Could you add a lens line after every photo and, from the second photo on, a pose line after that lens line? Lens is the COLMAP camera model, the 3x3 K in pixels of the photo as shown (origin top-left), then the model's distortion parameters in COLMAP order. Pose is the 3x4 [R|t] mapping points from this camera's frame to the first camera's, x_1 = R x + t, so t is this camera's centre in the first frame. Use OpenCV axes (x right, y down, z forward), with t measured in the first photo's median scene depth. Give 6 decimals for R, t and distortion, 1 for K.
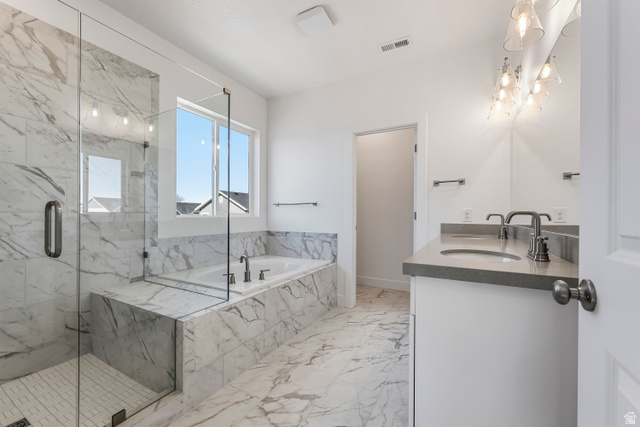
lens RADIAL K [[262.9, 0, 316.8], [0, 262.9, 214.6], [0, 0, 1]] dist [-0.001213, -0.000018]
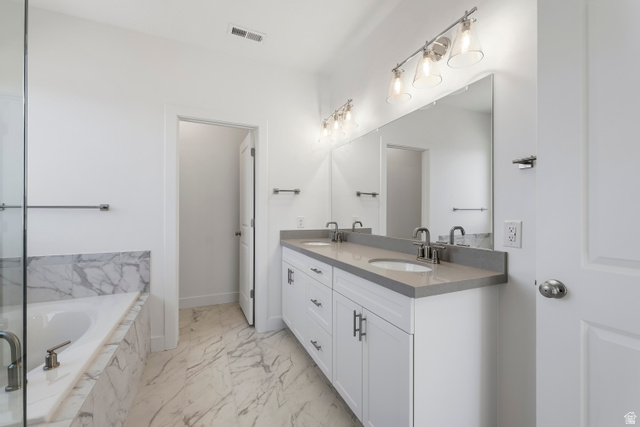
lens RADIAL K [[262.9, 0, 319.7], [0, 262.9, 212.2], [0, 0, 1]] dist [-0.001213, -0.000018]
pose [[0.592077, -0.000942, 0.805881, -0.259496], [-0.001558, 0.999996, 0.002314, -0.039492], [-0.805880, -0.002626, 0.592073, 0.253231]]
